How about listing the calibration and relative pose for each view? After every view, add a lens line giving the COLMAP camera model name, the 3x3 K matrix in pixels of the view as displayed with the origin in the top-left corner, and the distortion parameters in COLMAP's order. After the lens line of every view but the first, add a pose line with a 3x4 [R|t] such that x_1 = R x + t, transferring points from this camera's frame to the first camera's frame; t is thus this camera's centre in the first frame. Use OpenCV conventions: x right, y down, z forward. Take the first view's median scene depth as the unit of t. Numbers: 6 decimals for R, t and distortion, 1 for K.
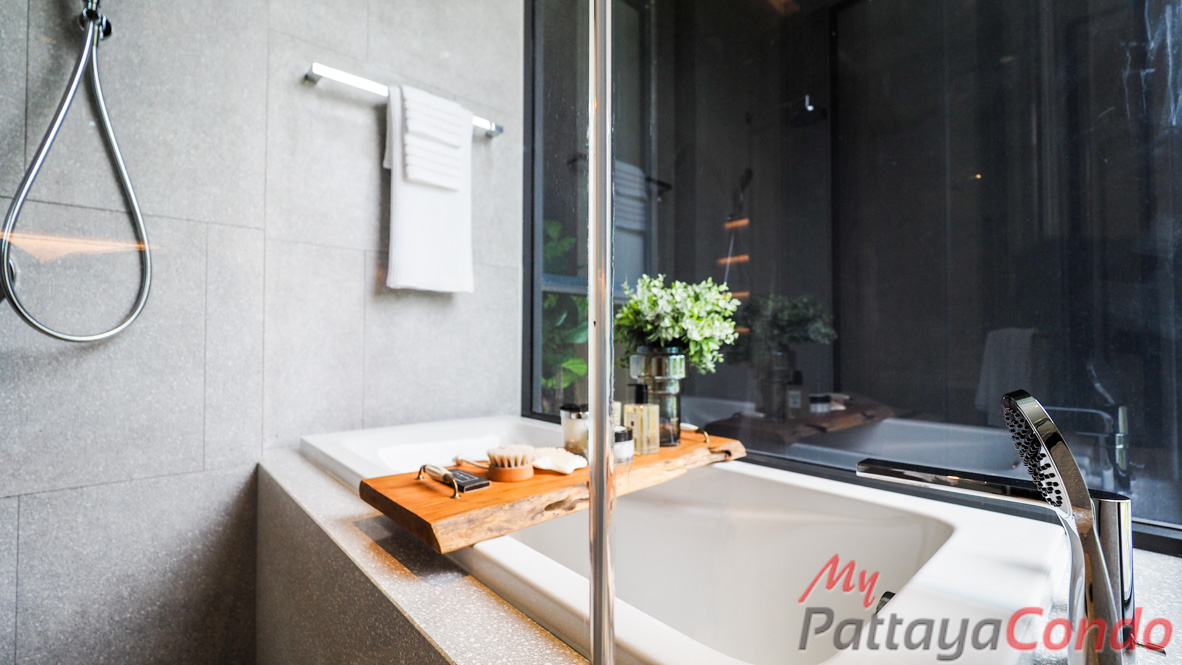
lens RADIAL K [[491.1, 0, 588.3], [0, 491.1, 325.9], [0, 0, 1]] dist [-0.000212, -0.000635]
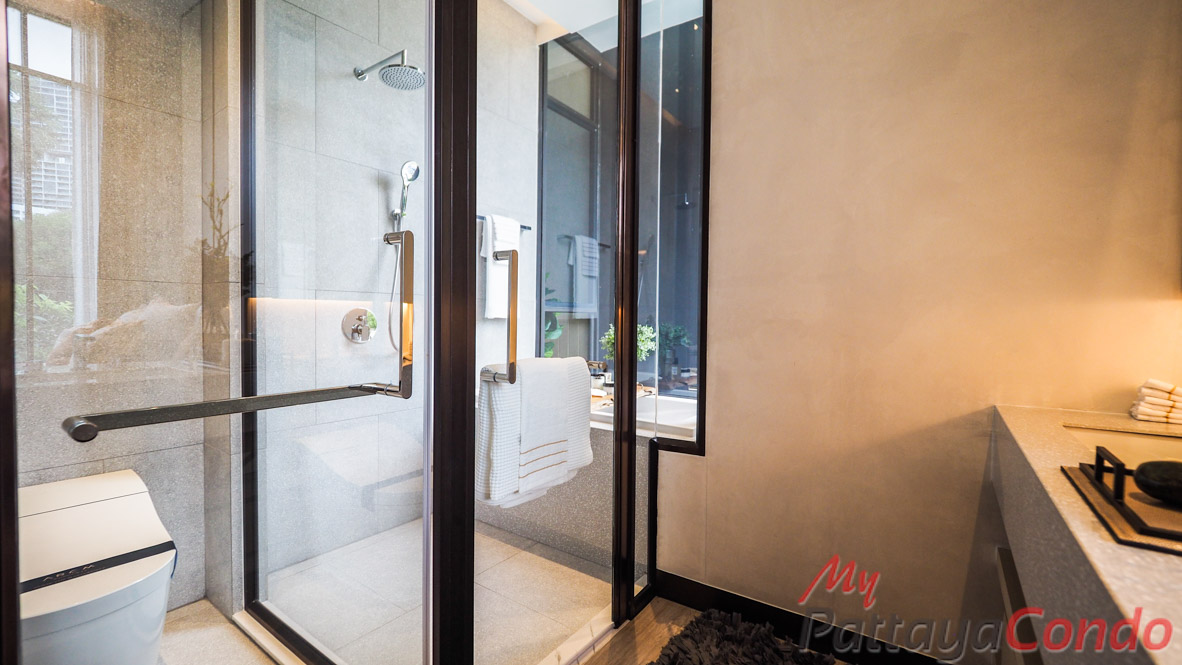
lens RADIAL K [[508.9, 0, 587.8], [0, 508.9, 328.6], [0, 0, 1]] dist [-0.005033, -0.000172]
pose [[0.974301, 0.004187, 0.225210, -0.471919], [-0.017663, 0.998169, 0.057858, -0.163416], [-0.224556, -0.060349, 0.972591, -1.114370]]
